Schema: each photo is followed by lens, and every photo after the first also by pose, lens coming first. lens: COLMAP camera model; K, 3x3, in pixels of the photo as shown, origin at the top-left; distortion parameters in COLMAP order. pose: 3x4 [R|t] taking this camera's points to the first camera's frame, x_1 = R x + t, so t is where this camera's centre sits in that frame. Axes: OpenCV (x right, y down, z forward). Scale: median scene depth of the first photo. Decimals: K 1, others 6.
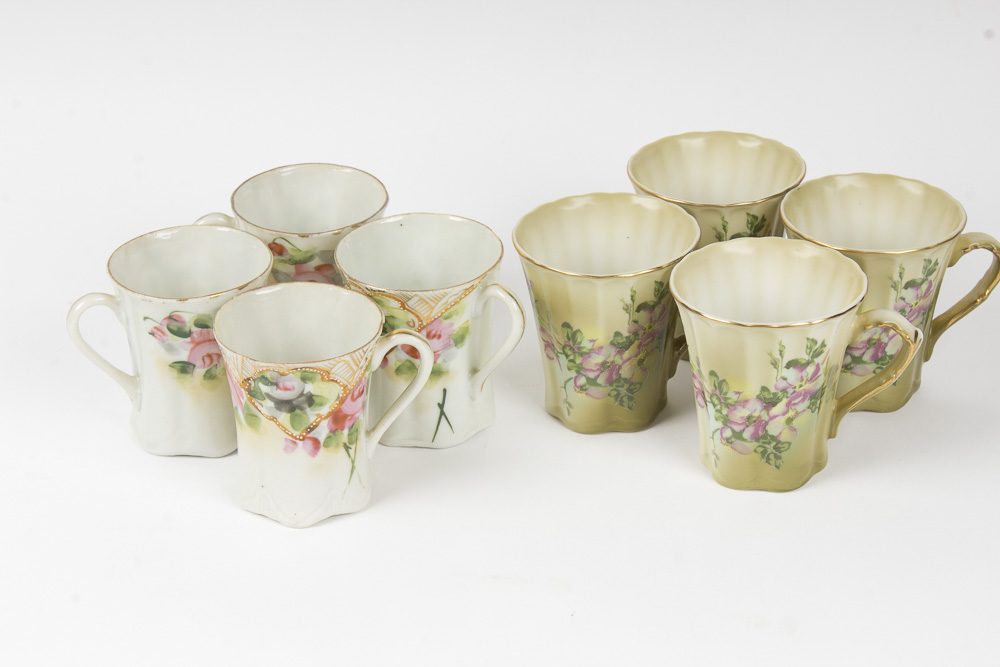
lens RADIAL K [[2299.5, 0, 496.1], [0, 2299.5, 328.2], [0, 0, 1]] dist [0.083760, 0.000000]
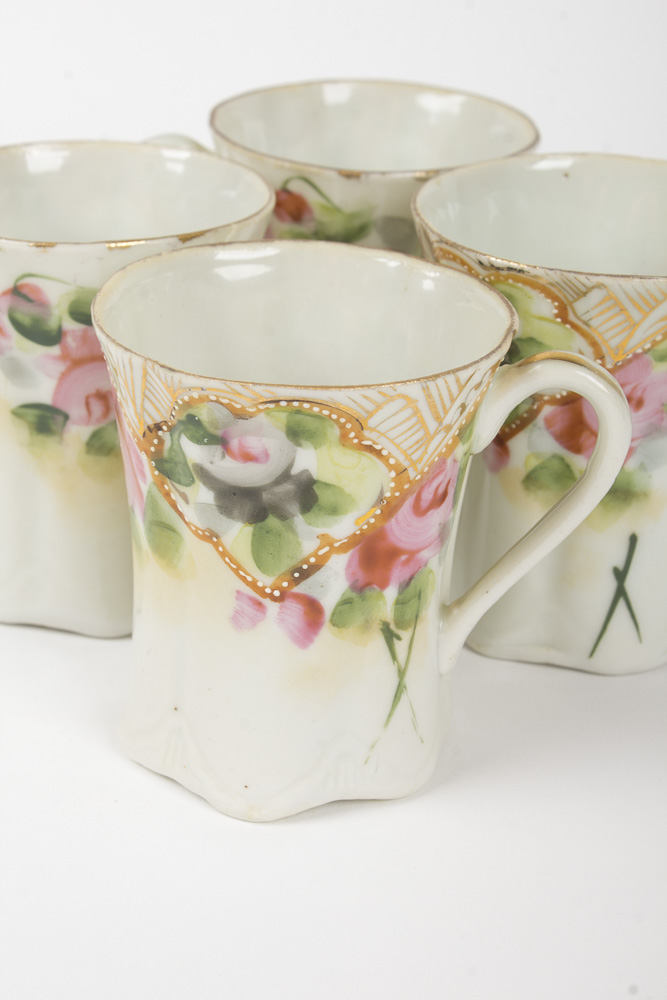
lens RADIAL K [[2013.4, 0, 317.8], [0, 2013.4, 480.0], [0, 0, 1]] dist [0.057482, 0.000000]
pose [[0.986955, 0.102090, -0.124489, -0.036703], [-0.110484, 0.991912, -0.062478, 0.048785], [0.117104, 0.075417, 0.990252, 0.655103]]
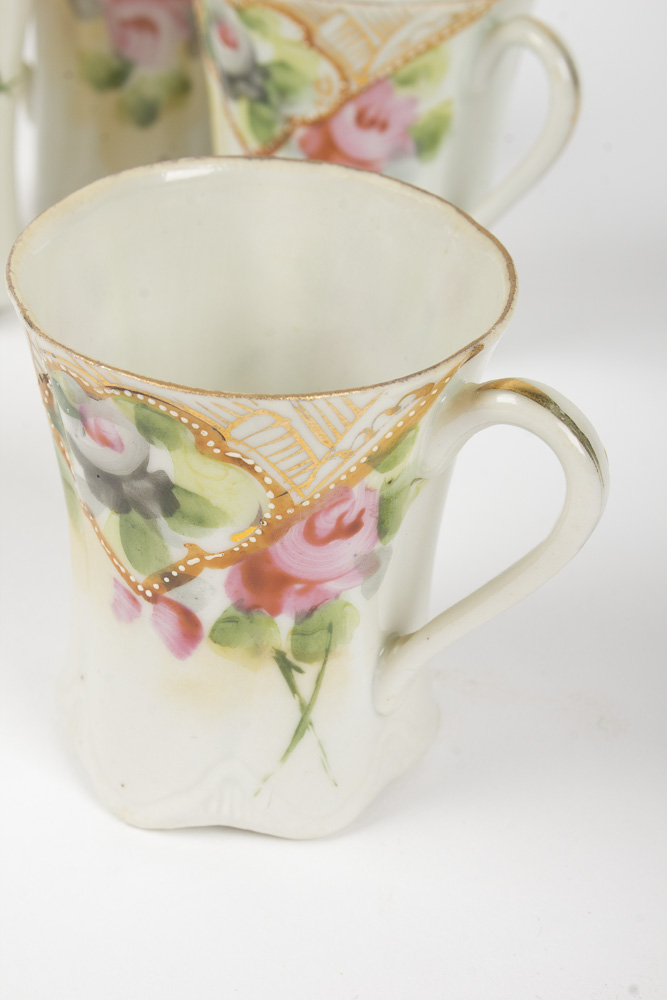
lens RADIAL K [[2013.4, 0, 327.5], [0, 2013.4, 492.7], [0, 0, 1]] dist [0.057482, 0.000000]
pose [[0.851137, 0.328629, -0.409352, 0.053574], [-0.295956, 0.944459, 0.142854, -0.016329], [0.433562, -0.000438, 0.901124, 0.740191]]
